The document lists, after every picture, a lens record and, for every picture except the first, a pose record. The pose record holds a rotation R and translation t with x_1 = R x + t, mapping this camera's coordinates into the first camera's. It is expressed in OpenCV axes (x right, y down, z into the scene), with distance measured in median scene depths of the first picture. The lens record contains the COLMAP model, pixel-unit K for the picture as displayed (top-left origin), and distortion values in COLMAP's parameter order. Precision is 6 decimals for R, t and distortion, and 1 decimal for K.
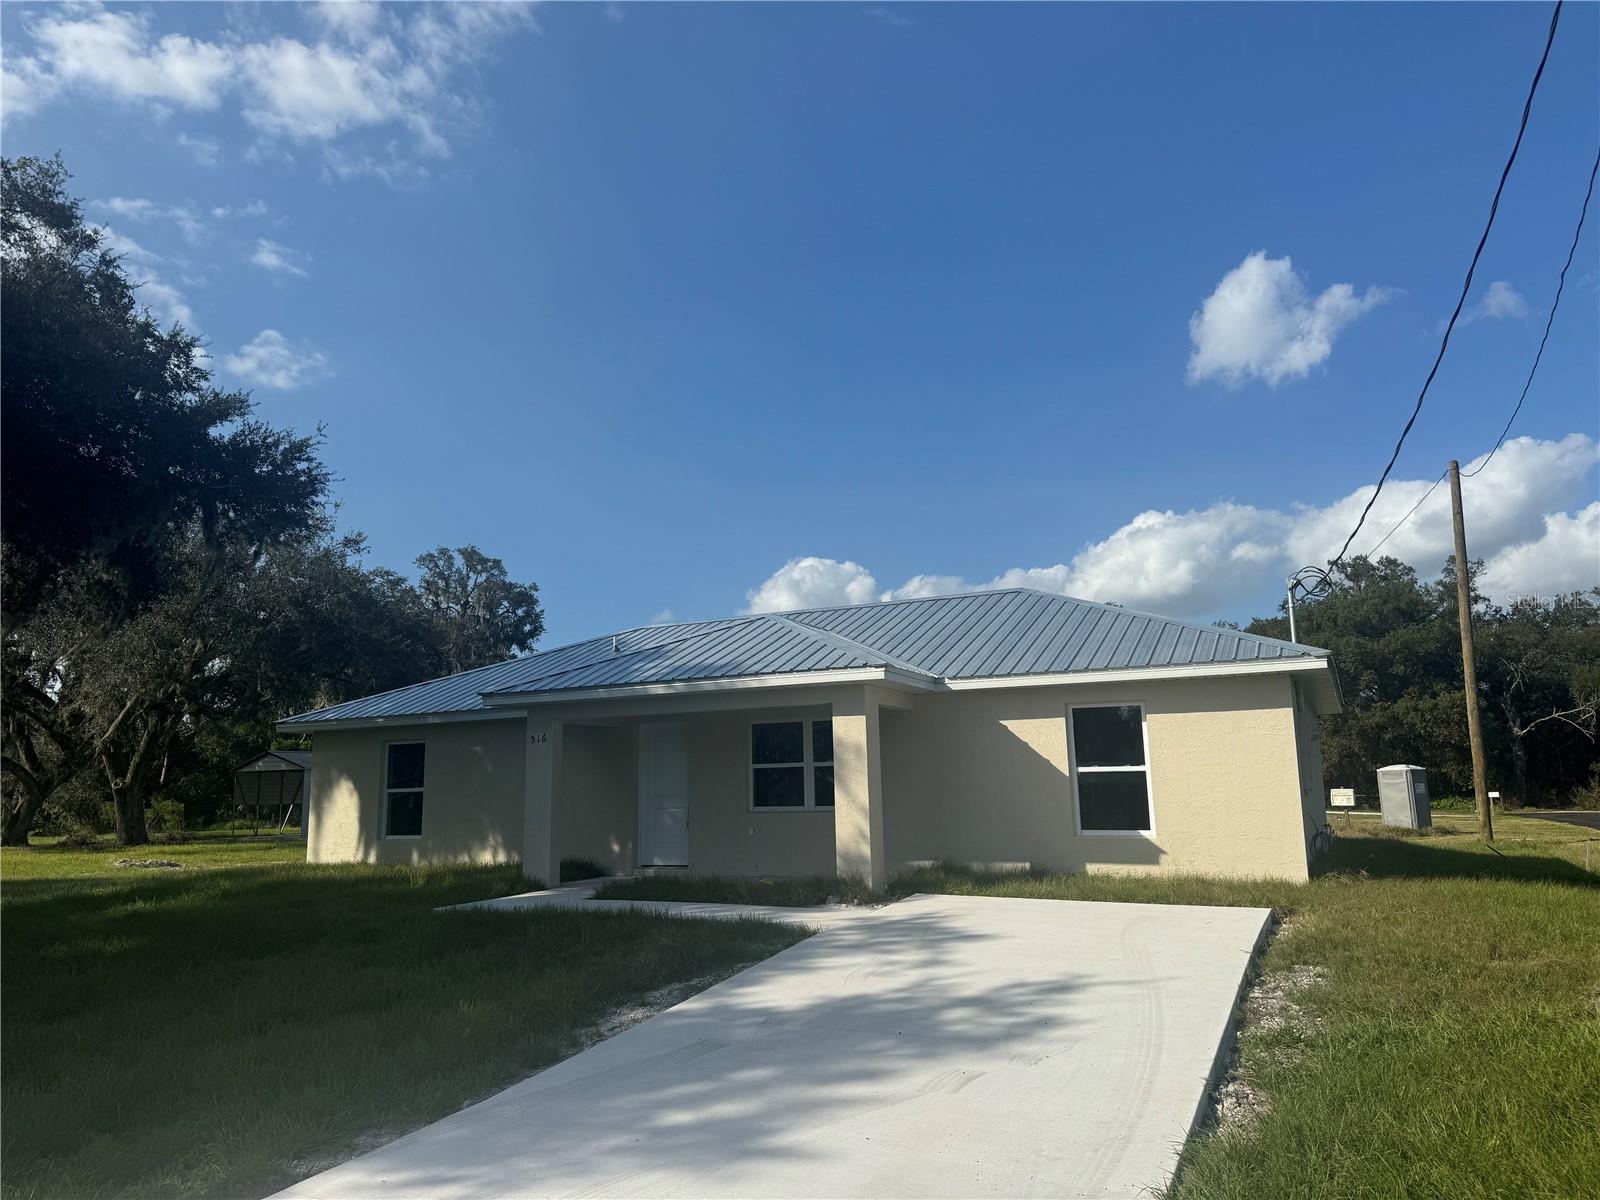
lens RADIAL K [[1142.1, 0, 841.2], [0, 1142.1, 607.7], [0, 0, 1]] dist [0.115417, -0.182803]
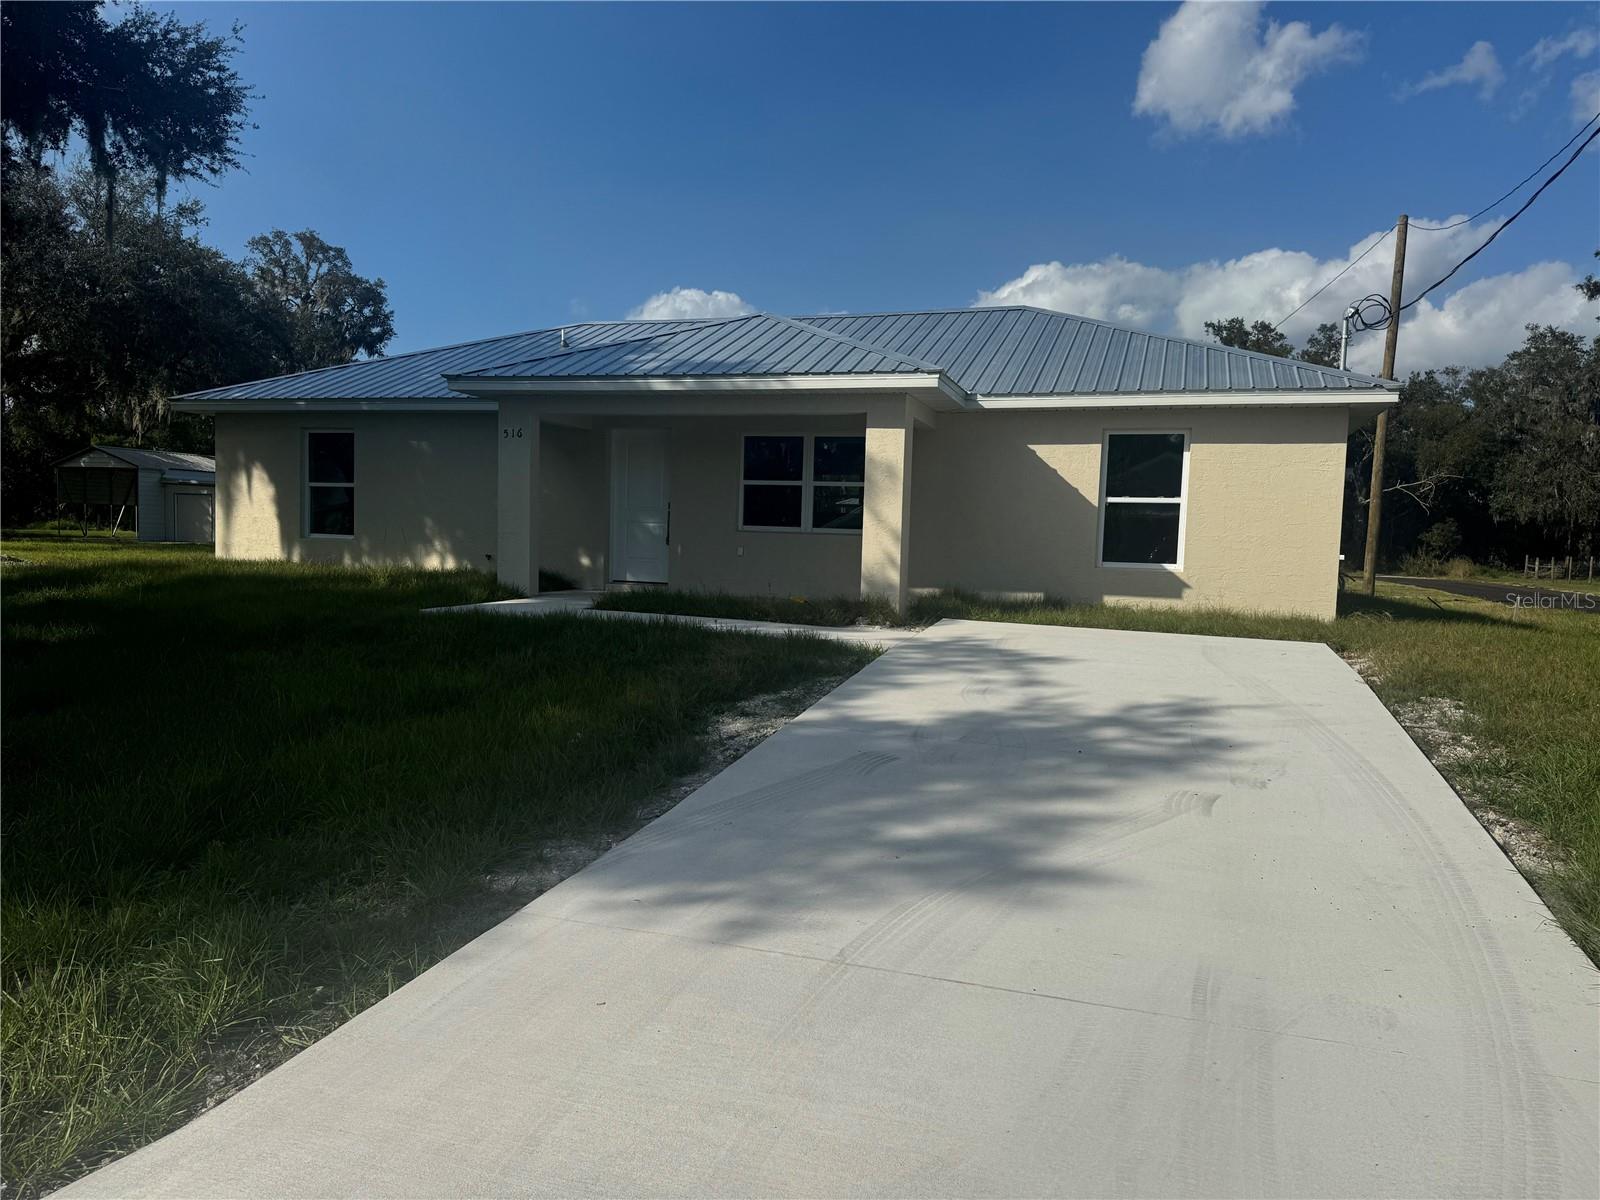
lens RADIAL K [[1142.1, 0, 841.2], [0, 1142.1, 607.7], [0, 0, 1]] dist [0.115417, -0.182803]
pose [[0.989906, 0.041807, 0.135418, -0.115618], [-0.070768, 0.973666, 0.216717, 0.030967], [-0.122792, -0.224113, 0.966797, 0.070482]]
